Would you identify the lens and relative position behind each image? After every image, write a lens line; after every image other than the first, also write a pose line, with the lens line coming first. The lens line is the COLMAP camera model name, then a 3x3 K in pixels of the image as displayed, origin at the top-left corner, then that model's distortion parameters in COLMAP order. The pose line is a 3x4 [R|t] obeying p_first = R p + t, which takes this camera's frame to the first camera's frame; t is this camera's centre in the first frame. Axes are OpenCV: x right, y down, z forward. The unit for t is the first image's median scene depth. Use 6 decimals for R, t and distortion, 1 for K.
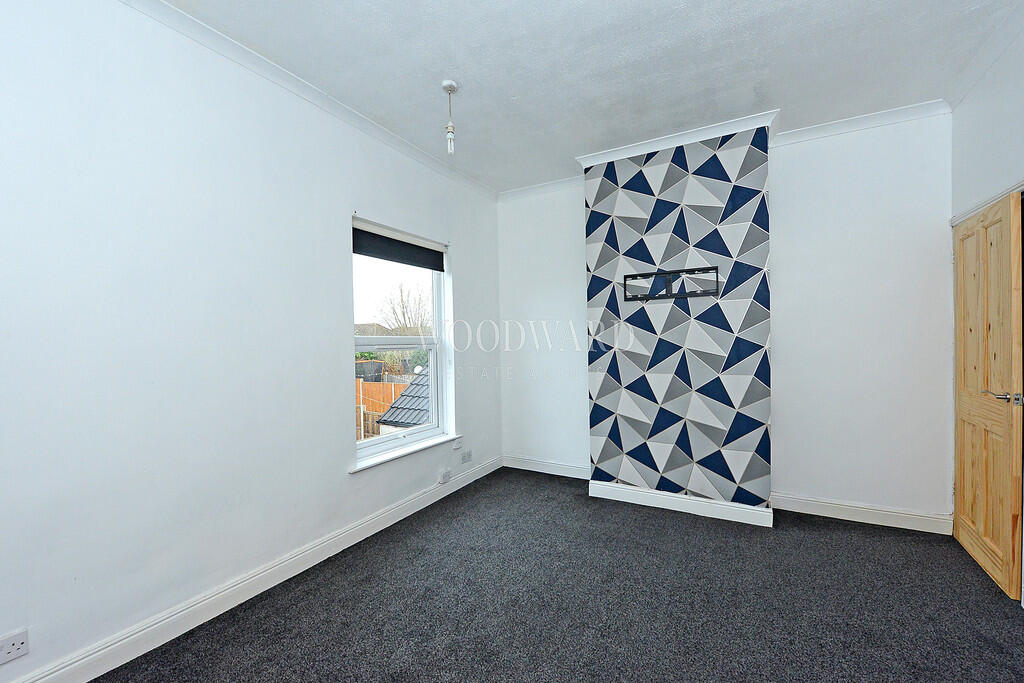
lens RADIAL K [[422.3, 0, 518.7], [0, 422.3, 342.5], [0, 0, 1]] dist [-0.001773, -0.000314]
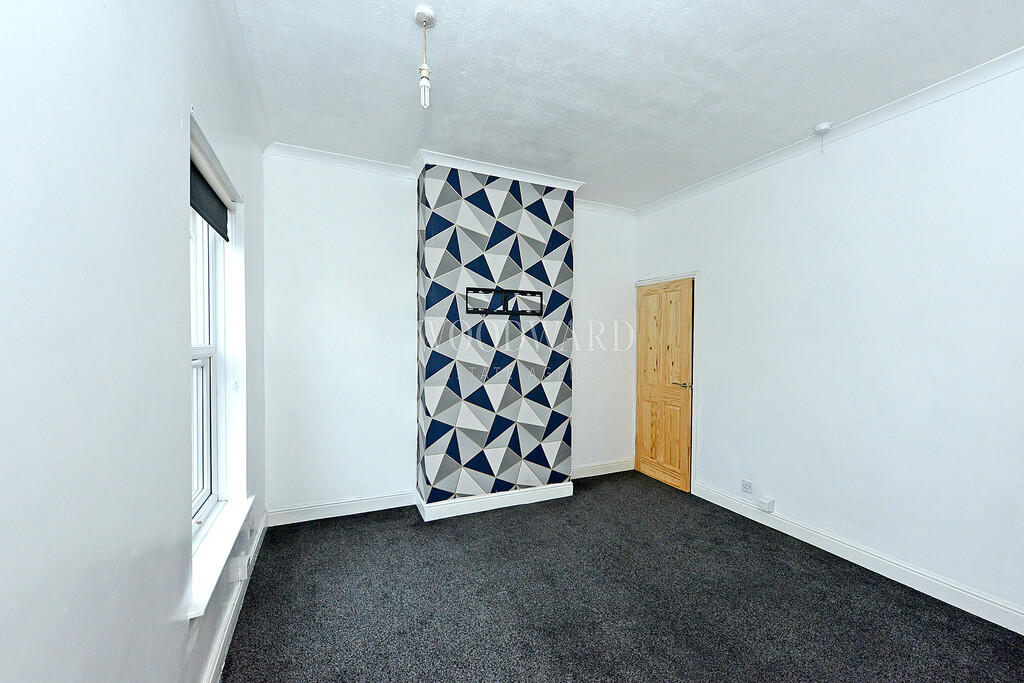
lens RADIAL K [[422.3, 0, 516.2], [0, 422.3, 345.3], [0, 0, 1]] dist [-0.001773, -0.000314]
pose [[0.571855, 0.014948, 0.820219, -0.534859], [-0.009695, 0.999887, -0.011463, -0.012549], [-0.820298, -0.001397, 0.571935, 0.353488]]
